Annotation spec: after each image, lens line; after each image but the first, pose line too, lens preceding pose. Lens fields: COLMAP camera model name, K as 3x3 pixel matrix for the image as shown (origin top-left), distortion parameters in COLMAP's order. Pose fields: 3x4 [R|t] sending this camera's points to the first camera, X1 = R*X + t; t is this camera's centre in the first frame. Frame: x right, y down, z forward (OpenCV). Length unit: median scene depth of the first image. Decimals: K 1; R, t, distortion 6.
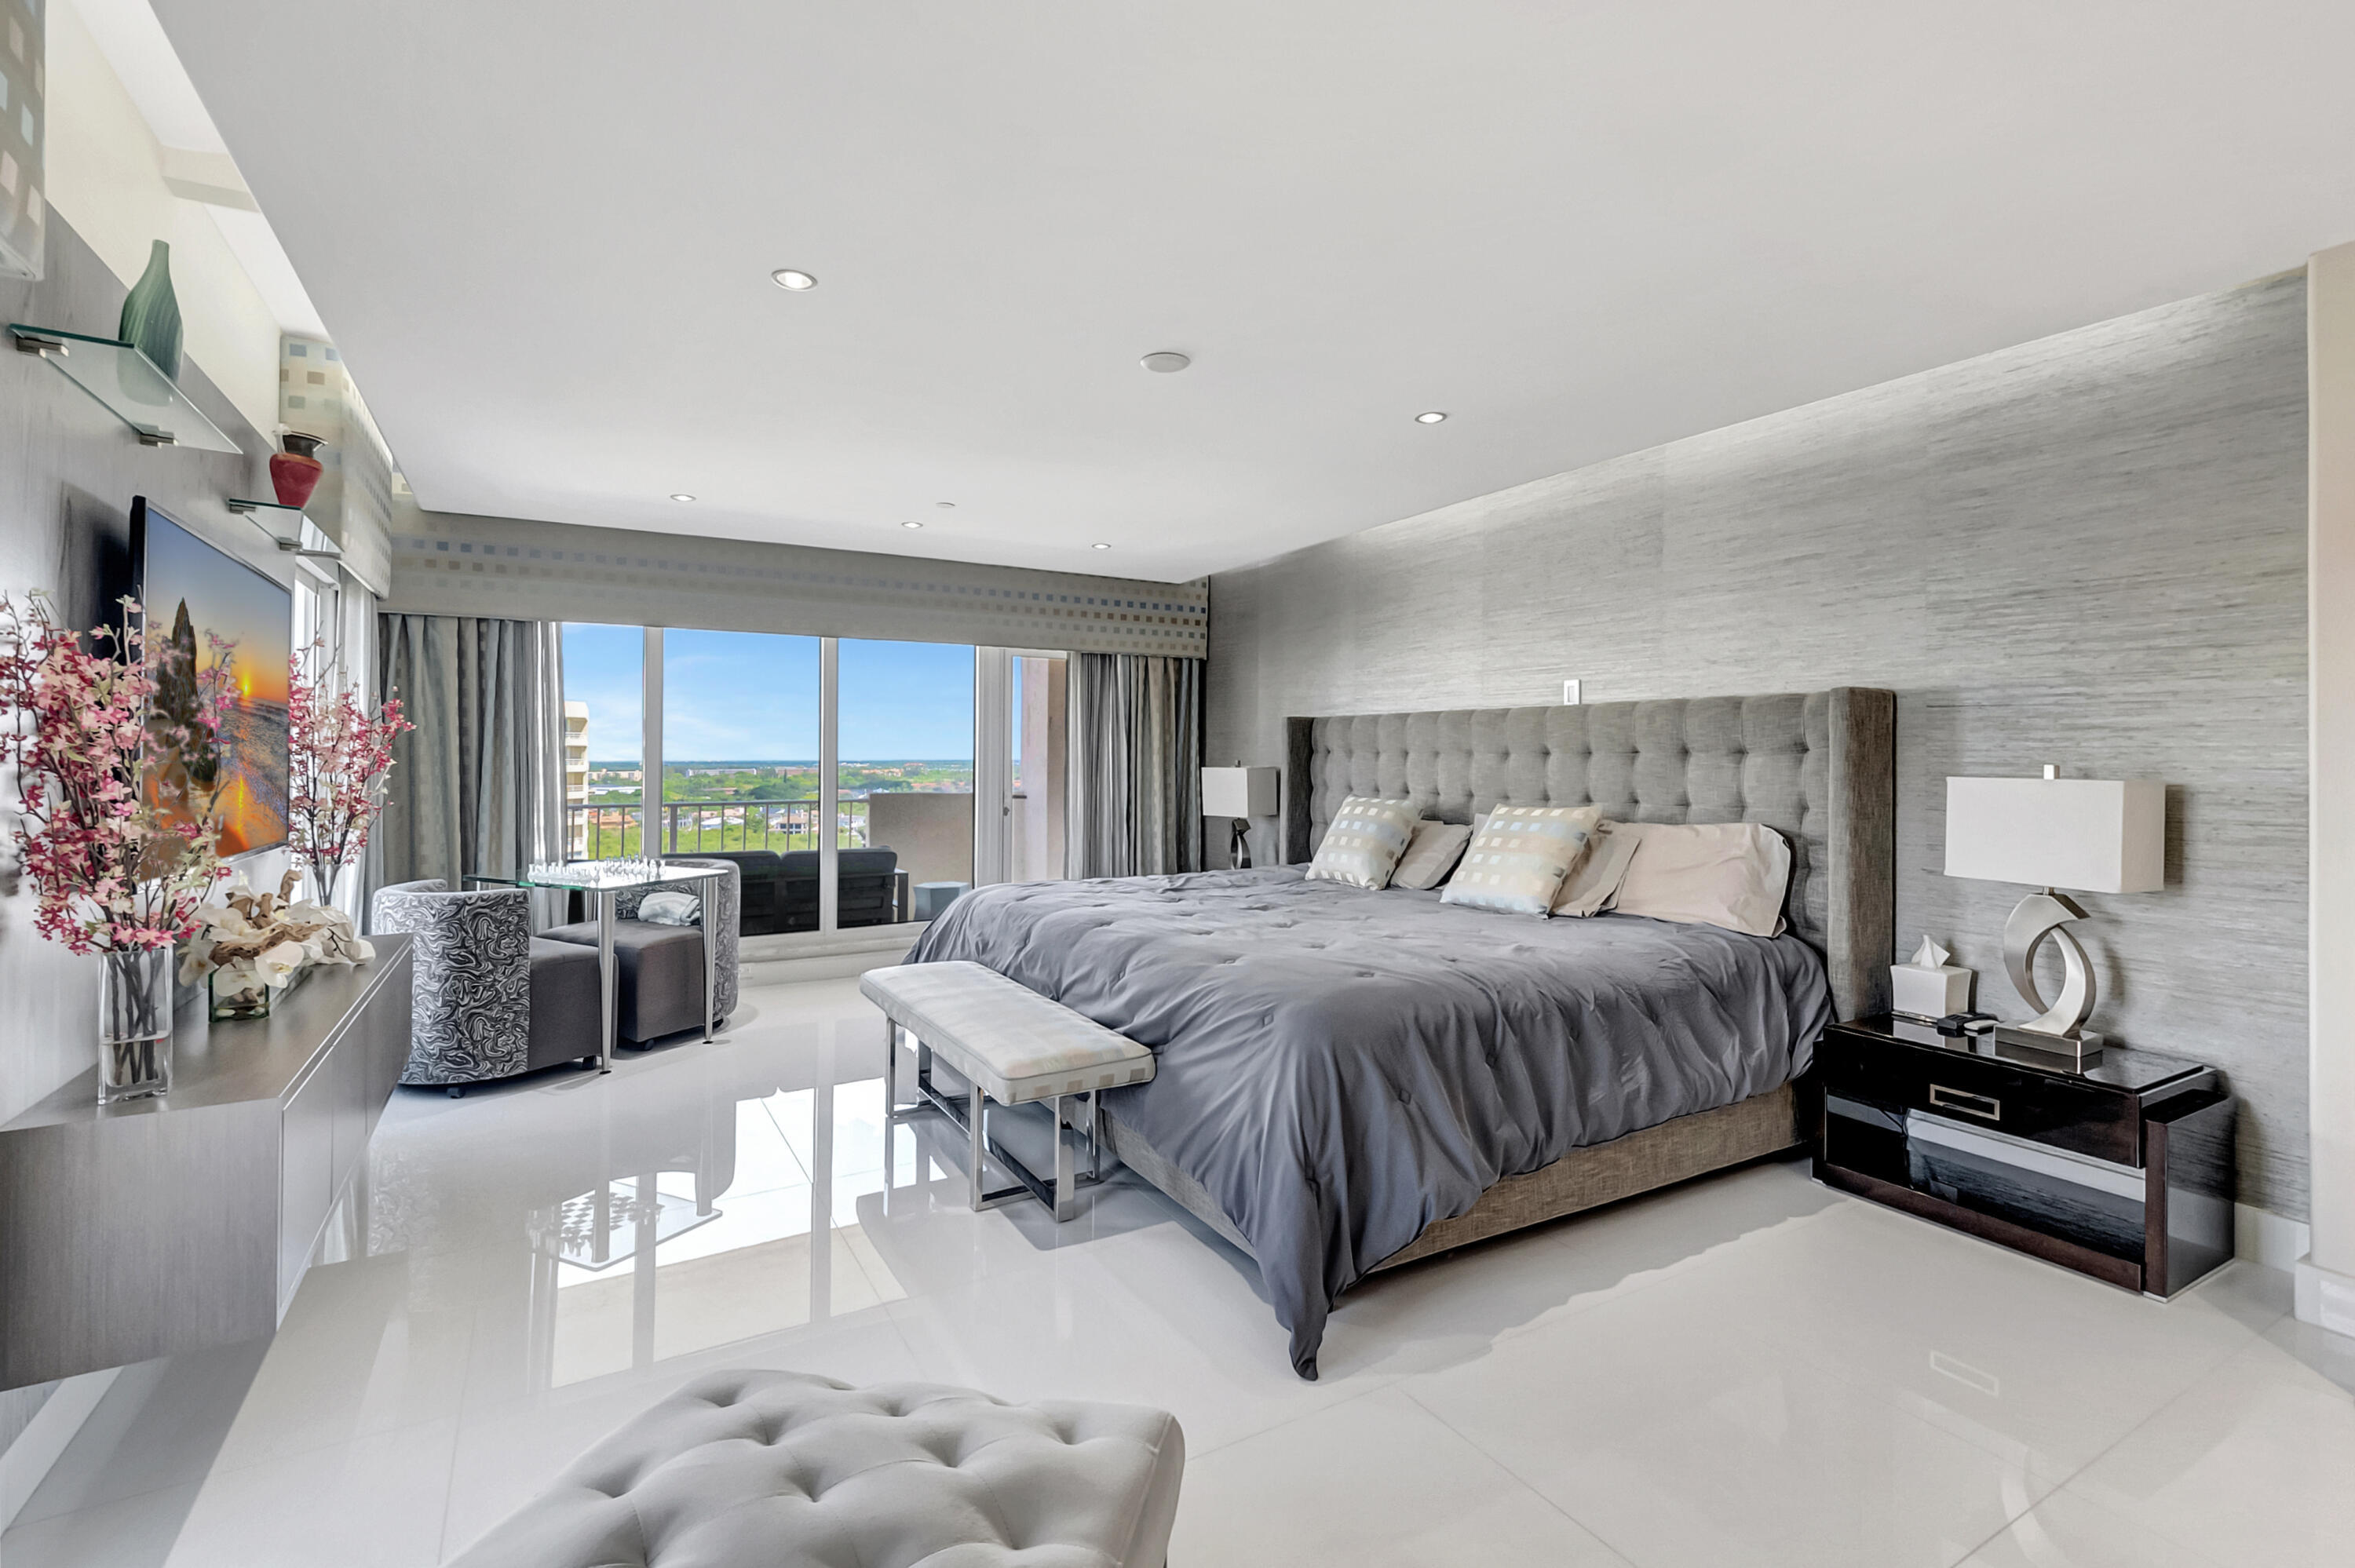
lens RADIAL K [[1062.0, 0, 1220.2], [0, 1062.0, 749.0], [0, 0, 1]] dist [-0.009288, -0.006320]
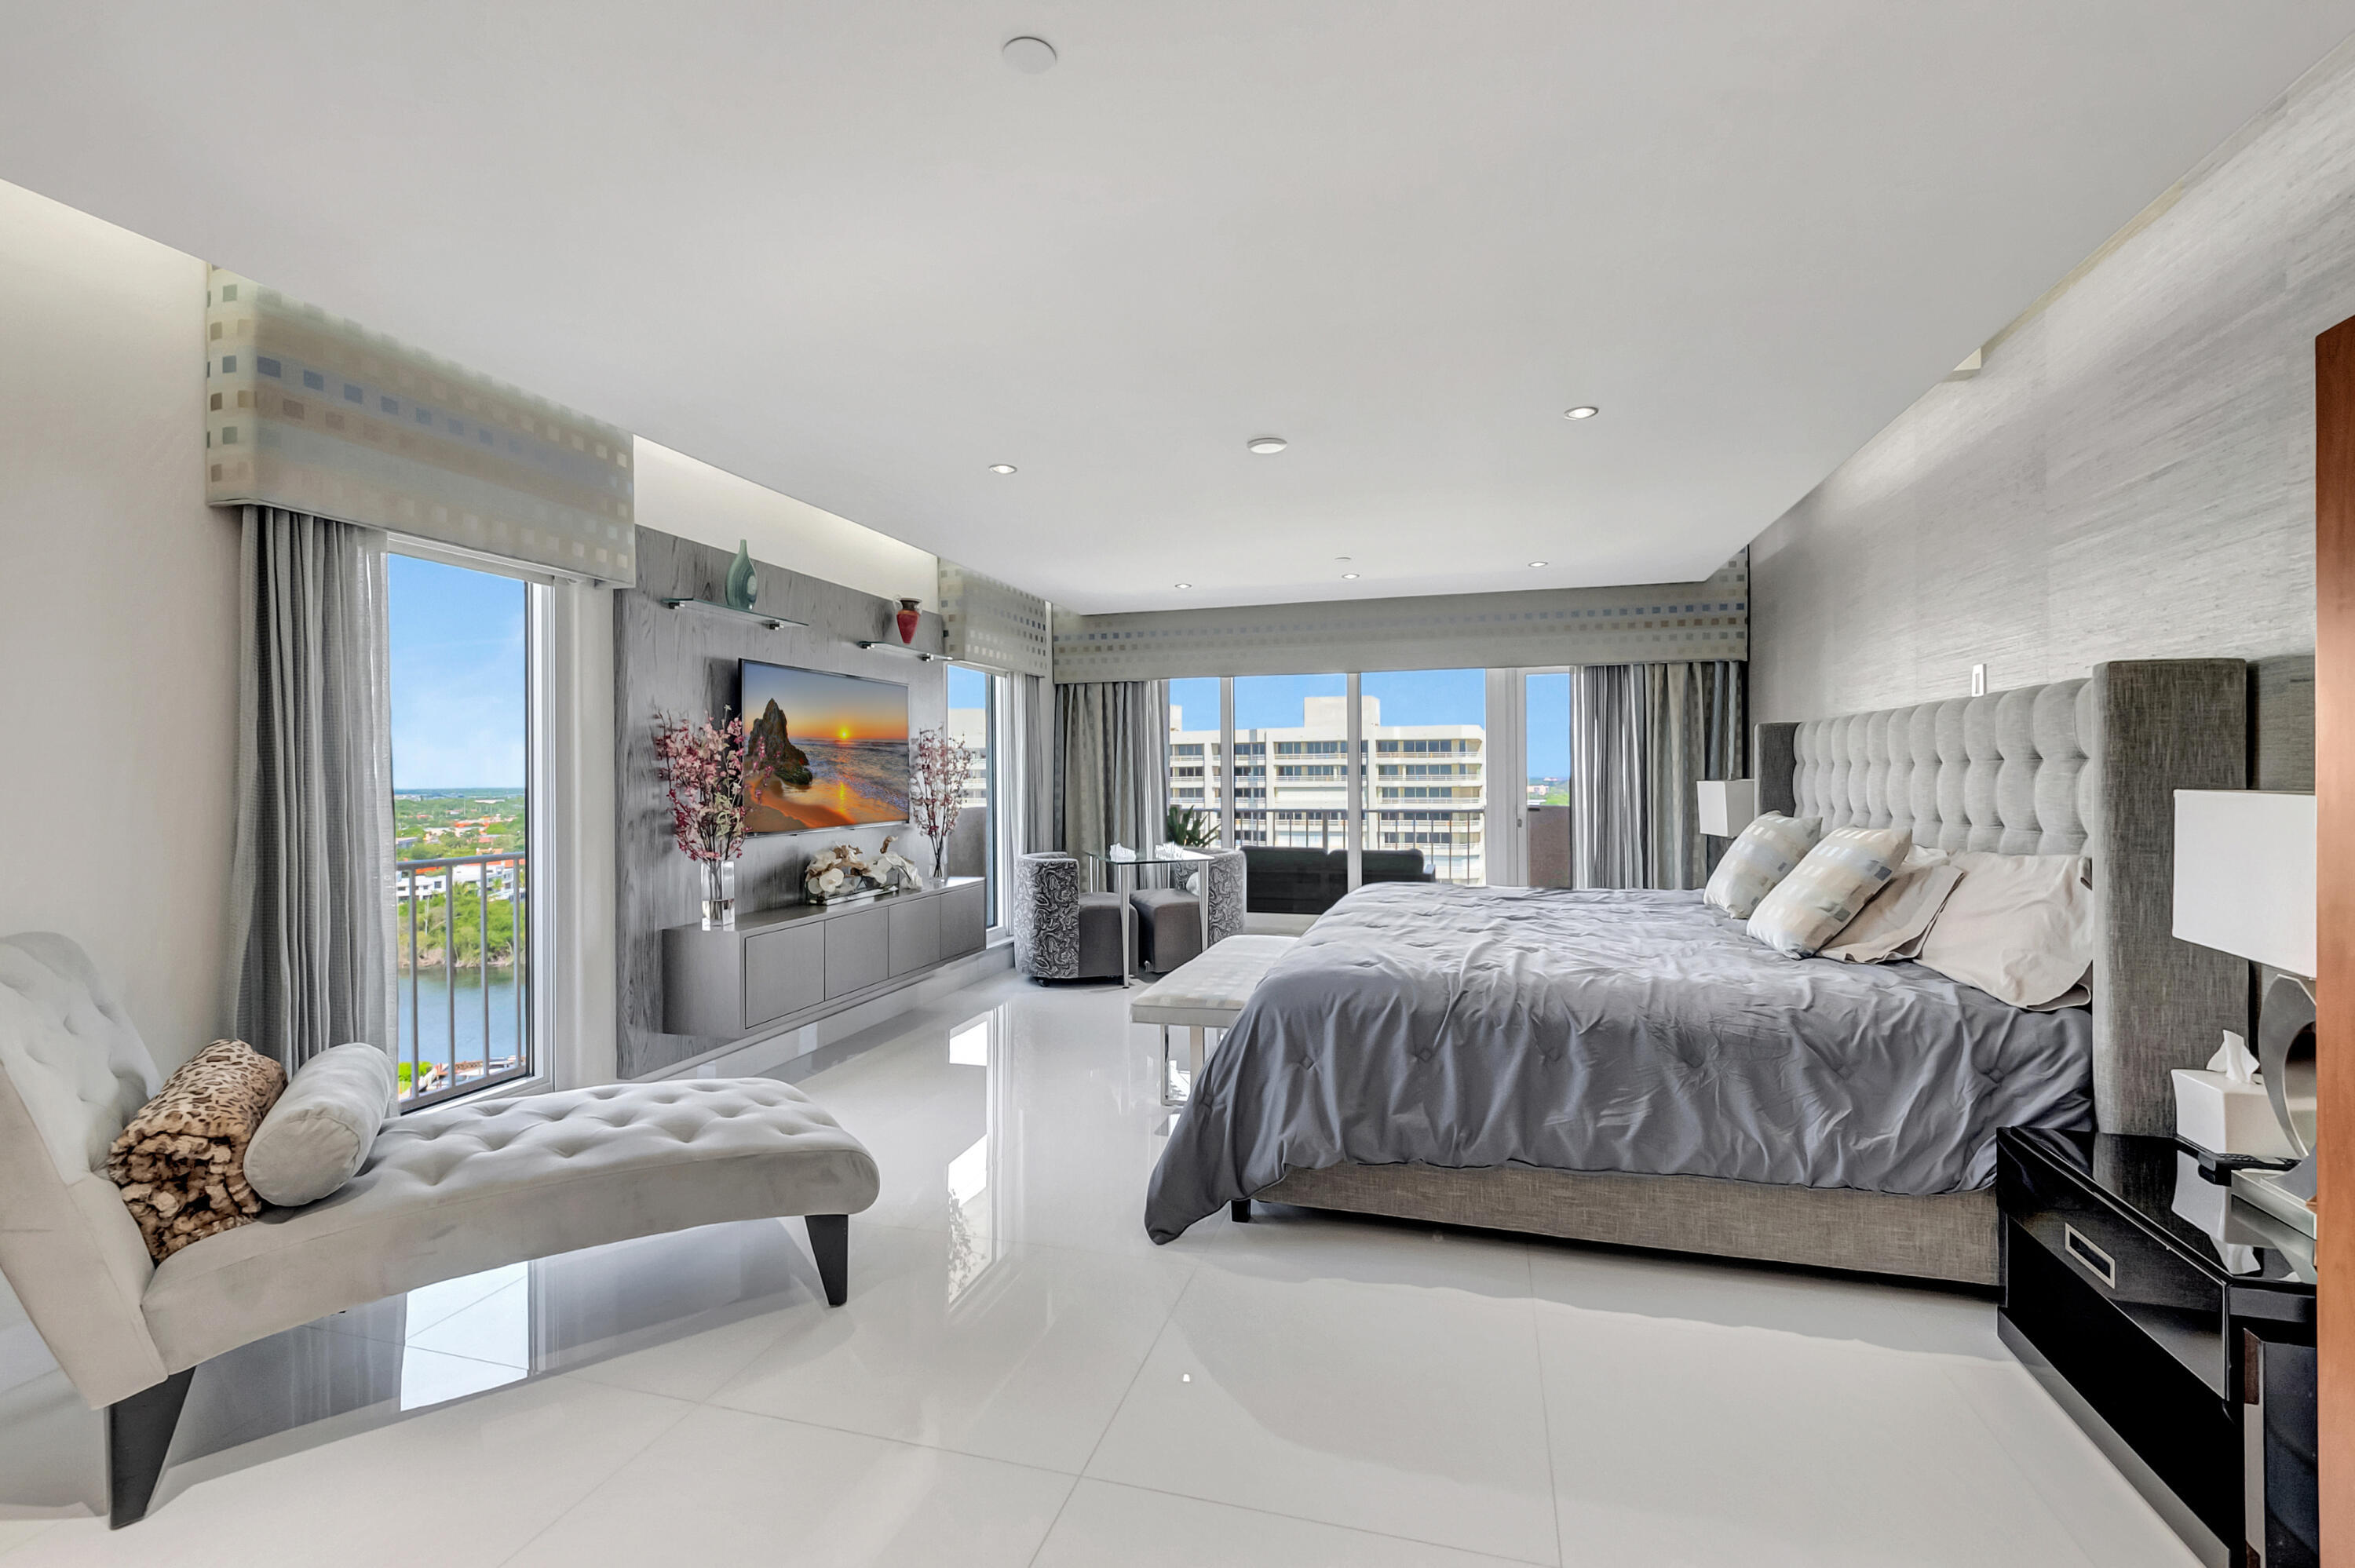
lens RADIAL K [[1062.0, 0, 1187.3], [0, 1062.0, 786.0], [0, 0, 1]] dist [-0.009288, -0.006320]
pose [[0.674020, 0.001753, -0.738711, 0.499077], [0.013757, 0.999794, 0.014925, 0.003082], [0.738585, -0.020223, 0.673857, 0.062118]]
